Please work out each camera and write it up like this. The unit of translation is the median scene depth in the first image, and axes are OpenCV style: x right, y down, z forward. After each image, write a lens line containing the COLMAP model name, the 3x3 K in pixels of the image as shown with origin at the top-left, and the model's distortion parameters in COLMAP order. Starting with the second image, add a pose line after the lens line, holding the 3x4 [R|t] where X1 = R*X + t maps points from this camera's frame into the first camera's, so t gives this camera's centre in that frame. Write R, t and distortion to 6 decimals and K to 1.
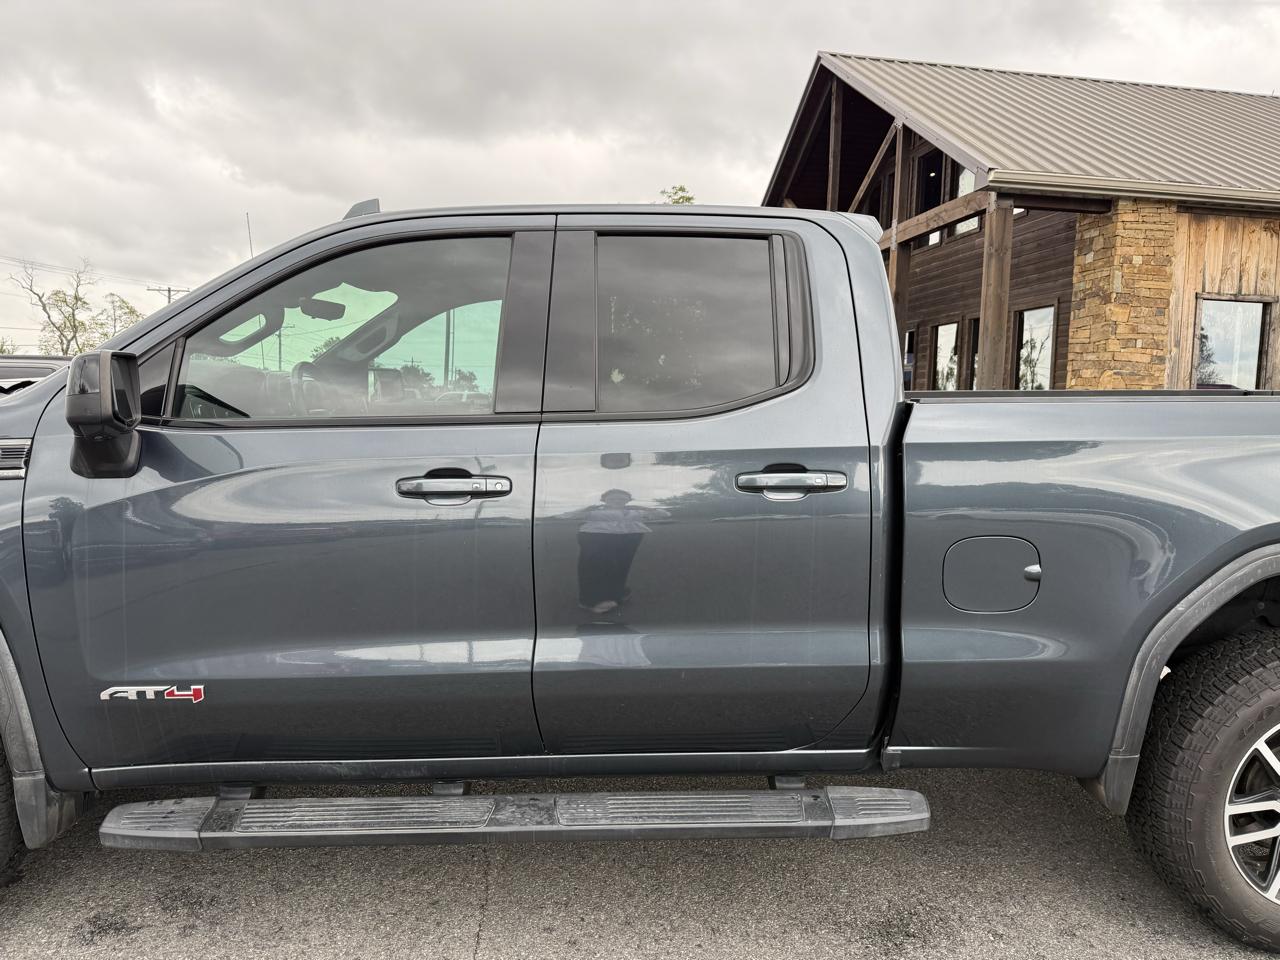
lens RADIAL K [[908.3, 0, 640.0], [0, 908.3, 480.0], [0, 0, 1]] dist [0.049346, -0.059544]
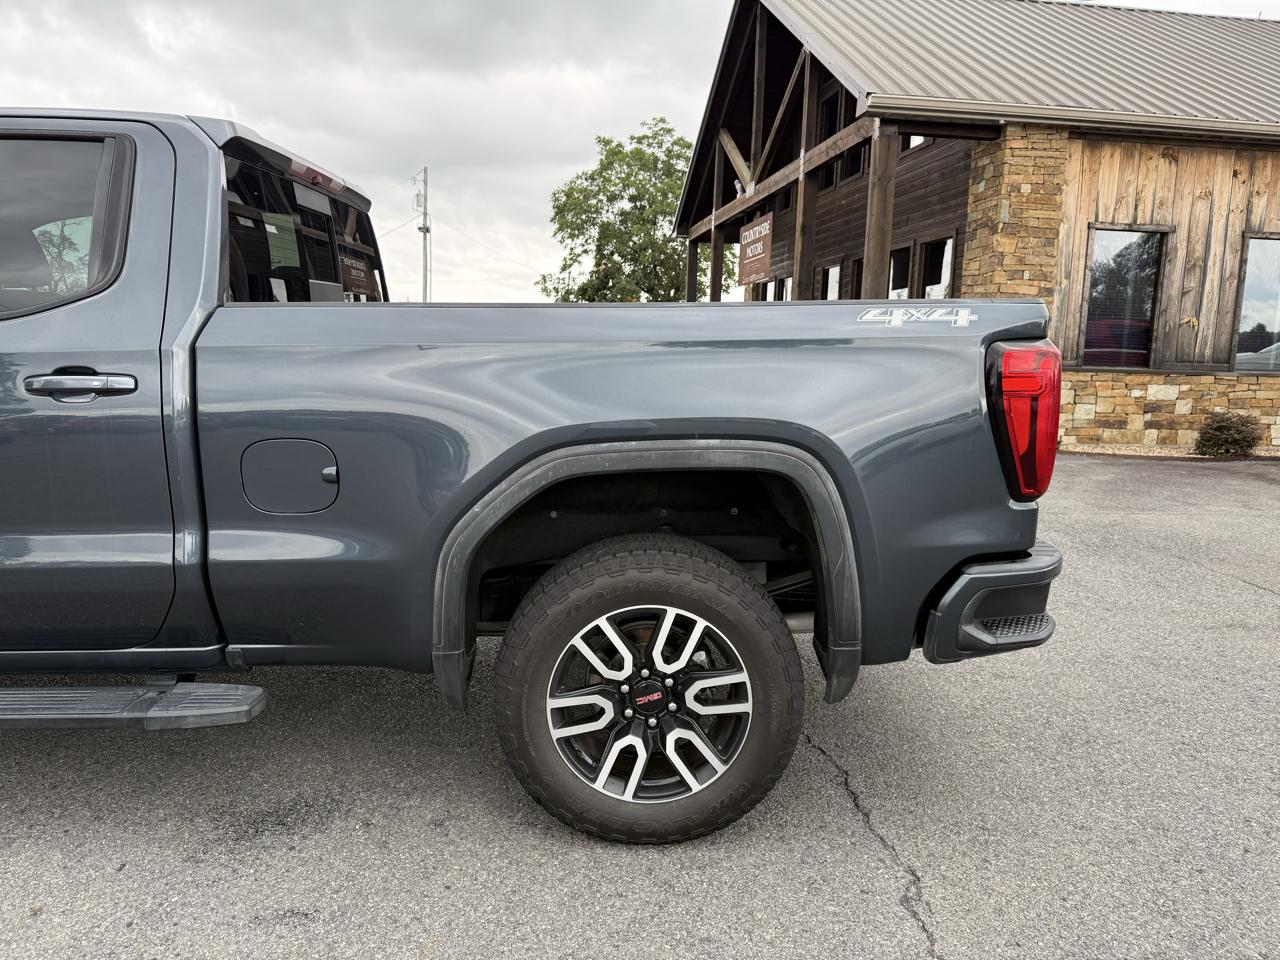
lens RADIAL K [[908.6, 0, 640.0], [0, 908.6, 480.0], [0, 0, 1]] dist [0.064277, -0.093110]
pose [[0.999839, 0.000568, -0.017912, 0.148316], [0.000563, 0.998008, 0.063081, 0.008011], [0.017913, -0.063081, 0.997848, -0.002956]]
